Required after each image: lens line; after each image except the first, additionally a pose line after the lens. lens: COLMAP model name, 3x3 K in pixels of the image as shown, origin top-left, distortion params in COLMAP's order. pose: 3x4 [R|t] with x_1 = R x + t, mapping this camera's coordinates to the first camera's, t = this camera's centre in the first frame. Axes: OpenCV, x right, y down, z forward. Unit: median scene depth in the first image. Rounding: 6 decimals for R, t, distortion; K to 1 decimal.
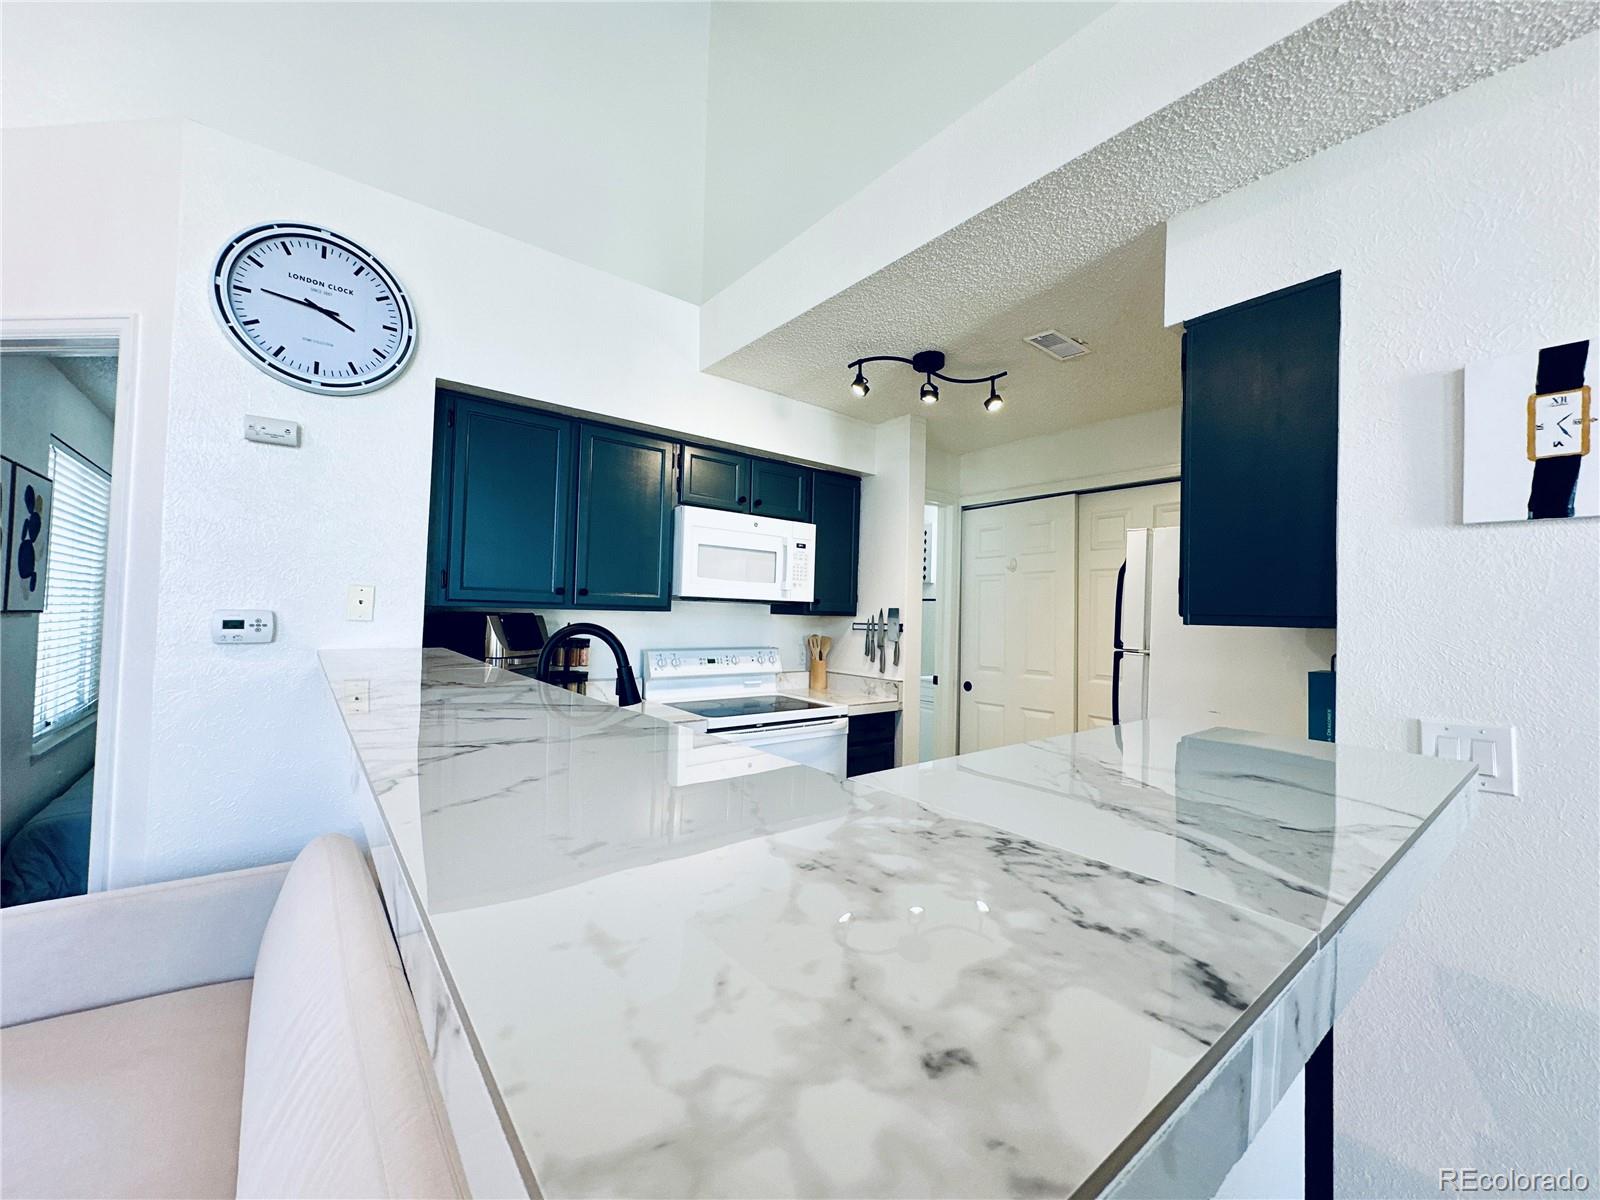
lens RADIAL K [[634.9, 0, 800.7], [0, 634.9, 601.7], [0, 0, 1]] dist [0.000973, -0.000477]
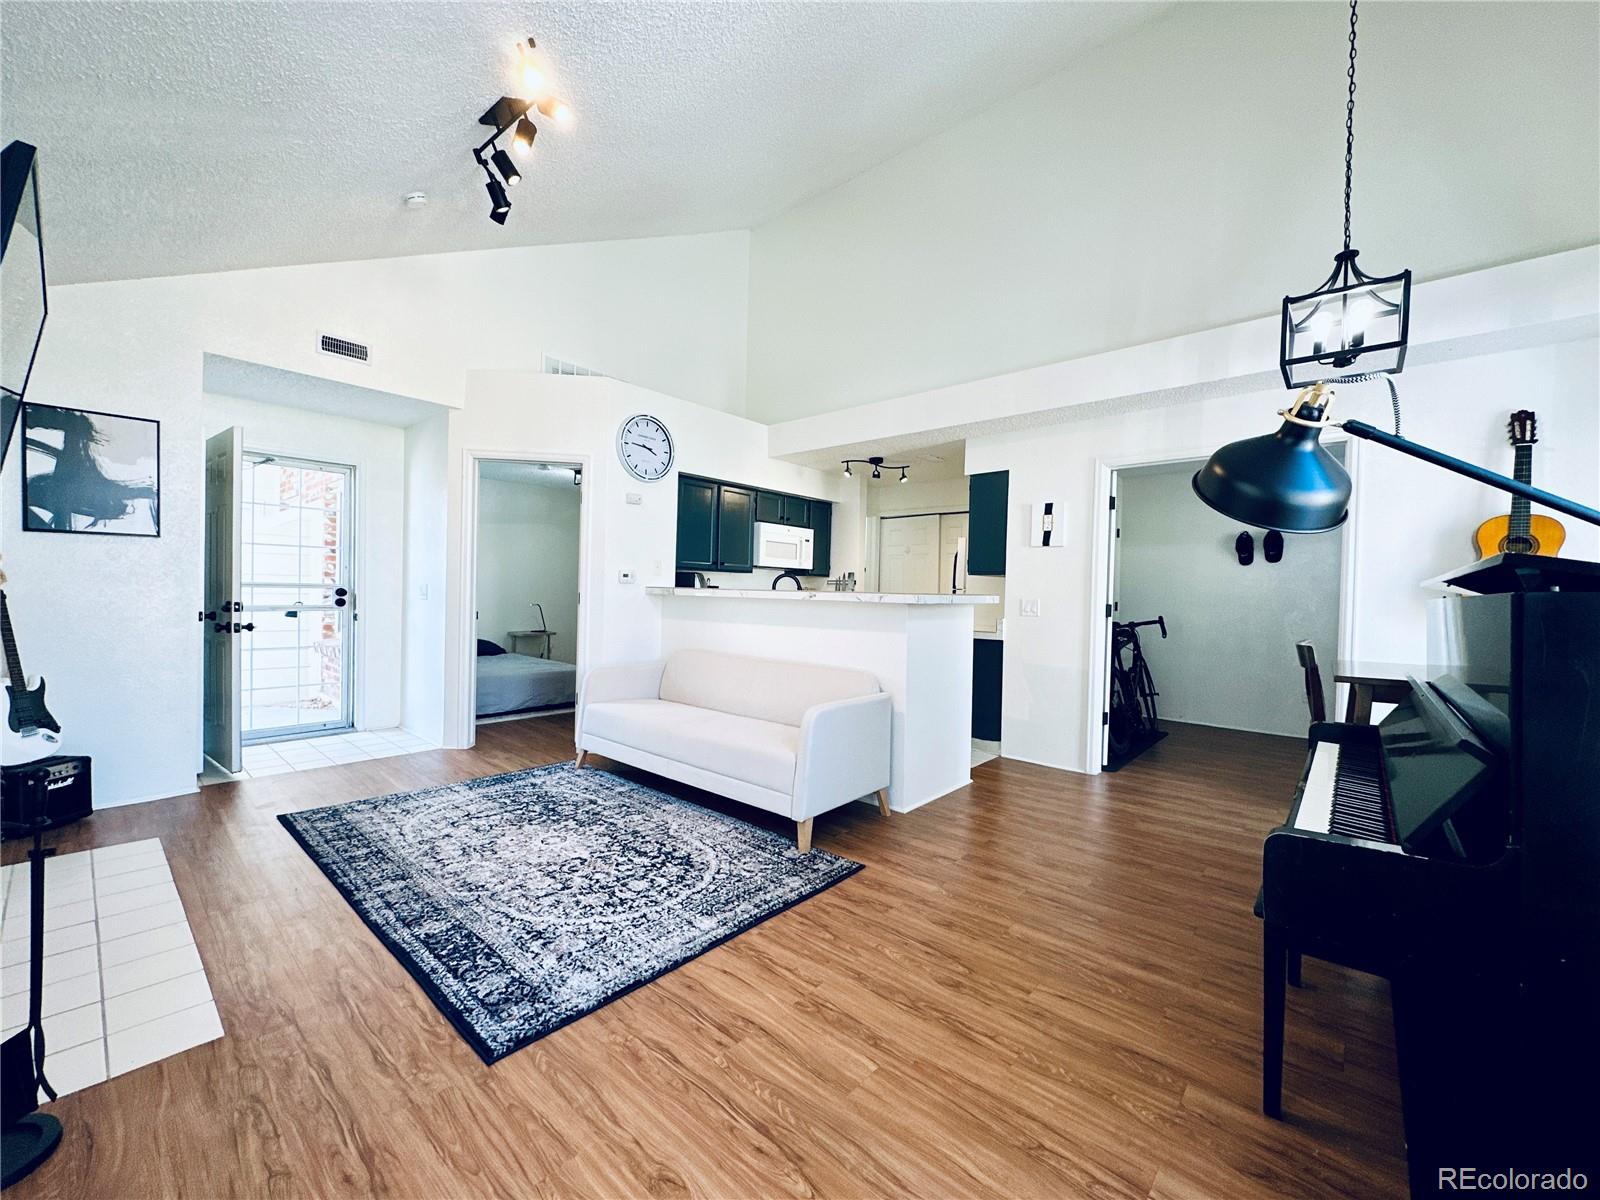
lens RADIAL K [[634.9, 0, 803.7], [0, 634.9, 599.3], [0, 0, 1]] dist [0.000973, -0.000477]
pose [[0.982701, -0.005549, 0.185114, -0.407036], [-0.001613, 0.999257, 0.038517, 0.019300], [-0.185190, -0.038150, 0.981962, -1.017431]]
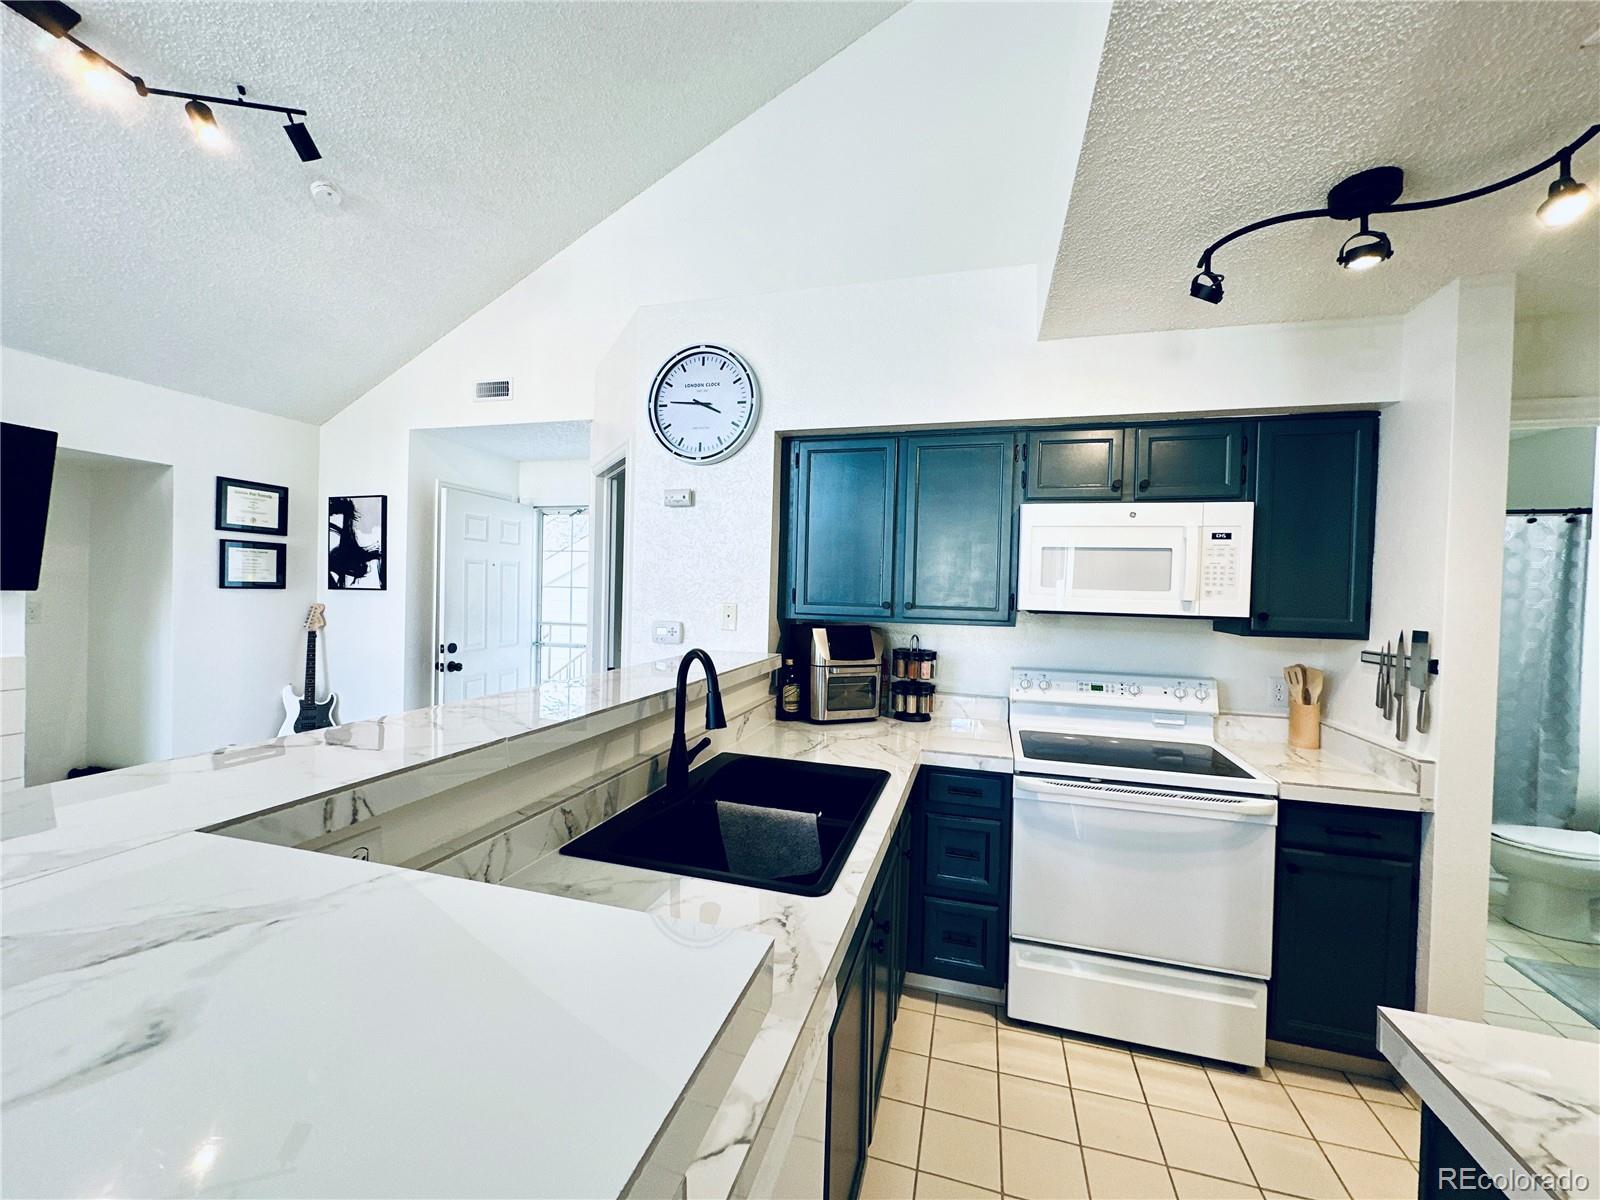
lens RADIAL K [[634.9, 0, 799.8], [0, 634.9, 603.5], [0, 0, 1]] dist [0.000973, -0.000477]
pose [[0.580961, 0.006607, -0.813905, 0.322758], [0.005984, 0.999905, 0.012388, -0.028365], [0.813910, -0.012068, 0.580866, 0.242075]]
